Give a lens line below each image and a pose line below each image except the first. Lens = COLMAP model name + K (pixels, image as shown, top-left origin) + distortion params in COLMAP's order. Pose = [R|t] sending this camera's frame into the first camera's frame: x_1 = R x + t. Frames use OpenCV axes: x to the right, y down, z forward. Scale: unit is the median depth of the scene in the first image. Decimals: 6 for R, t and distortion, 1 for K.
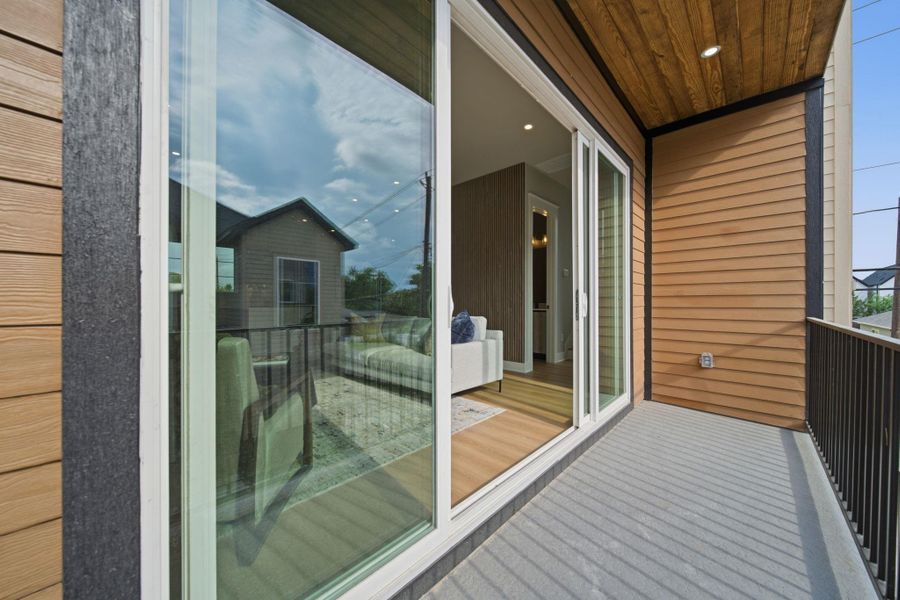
lens RADIAL K [[321.6, 0, 448.8], [0, 321.6, 302.2], [0, 0, 1]] dist [-0.000779, -0.000117]
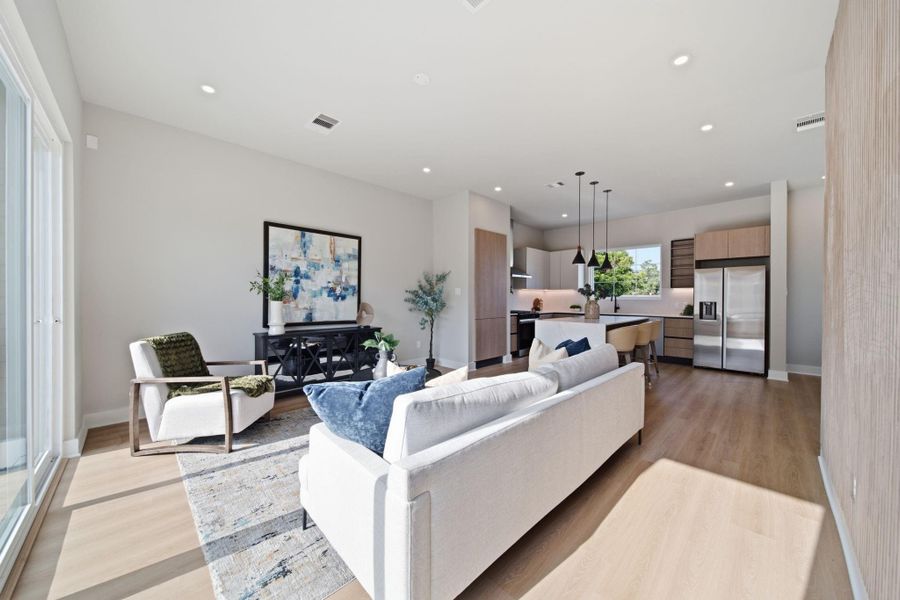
lens RADIAL K [[321.6, 0, 448.8], [0, 321.6, 302.2], [0, 0, 1]] dist [-0.000779, -0.000117]
pose [[-0.033322, 0.013412, -0.999355, 0.444313], [-0.004557, 0.999898, 0.013572, -0.060247], [0.999434, 0.005006, -0.033257, 1.050072]]
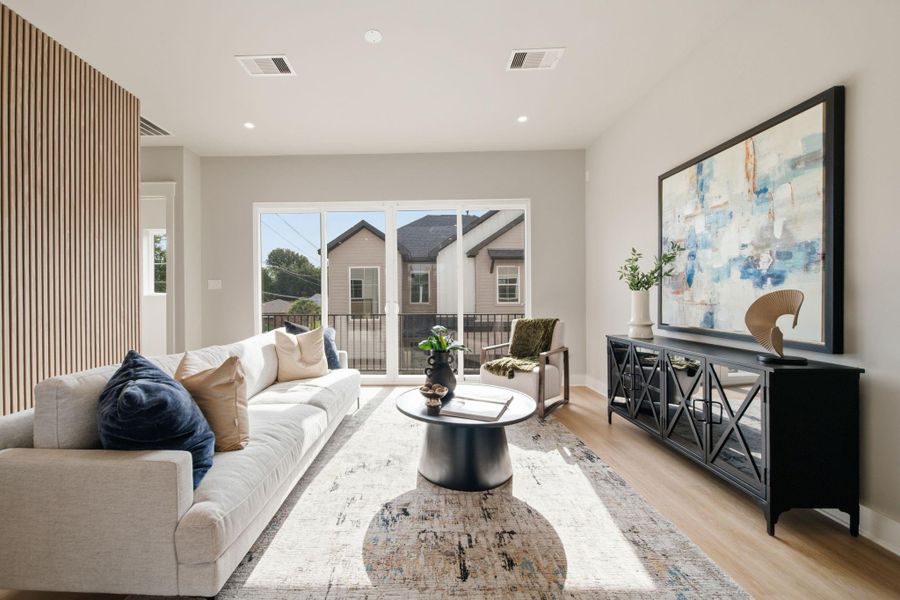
lens RADIAL K [[352.2, 0, 417.6], [0, 352.2, 297.2], [0, 0, 1]] dist [0.000305, -0.000111]
pose [[-0.674925, 0.008283, 0.737840, -0.871788], [0.006805, 0.999964, -0.005001, -0.030347], [-0.737855, 0.001646, -0.674957, 1.376800]]
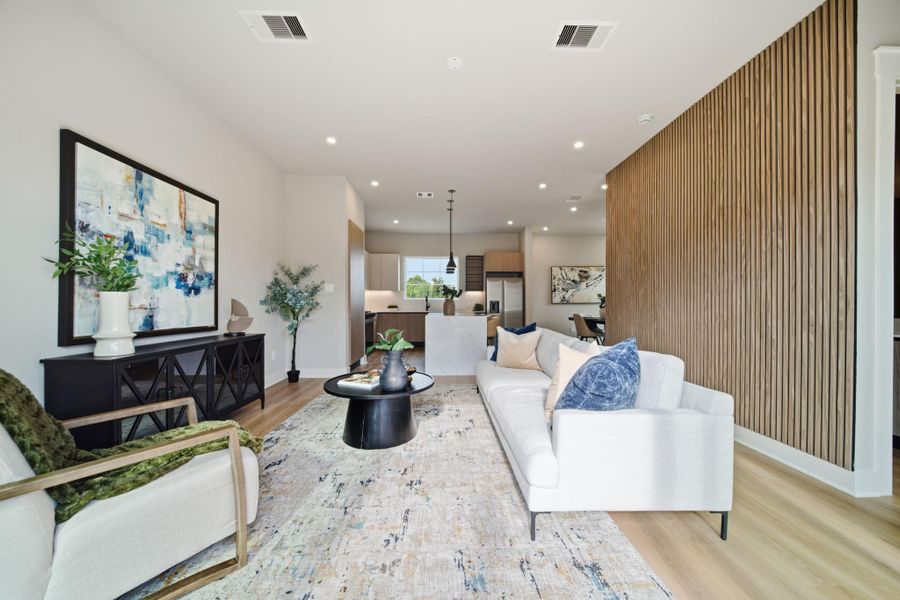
lens RADIAL K [[319.5, 0, 450.1], [0, 319.5, 303.9], [0, 0, 1]] dist [0.000897, 0.000021]
pose [[0.712159, 0.002569, -0.702014, 0.198798], [-0.002434, 0.999996, 0.001190, -0.027538], [0.702014, 0.000862, 0.712162, 0.450183]]
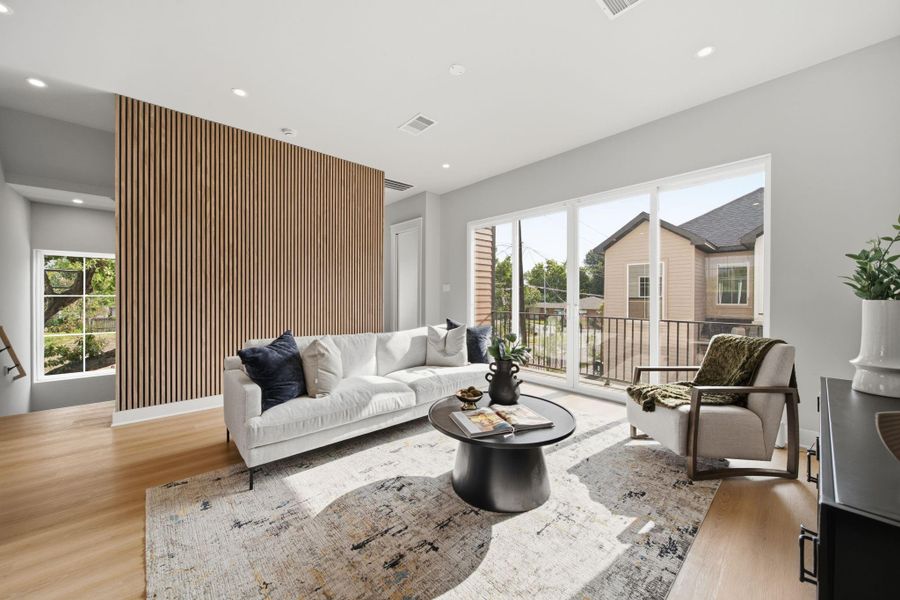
lens RADIAL K [[329.2, 0, 451.3], [0, 329.2, 295.6], [0, 0, 1]] dist [0.000867, -0.000039]
pose [[0.063134, 0.001579, 0.998004, -1.036037], [-0.004935, 0.999987, -0.001270, -0.049027], [-0.997993, -0.004845, 0.063141, 0.924878]]
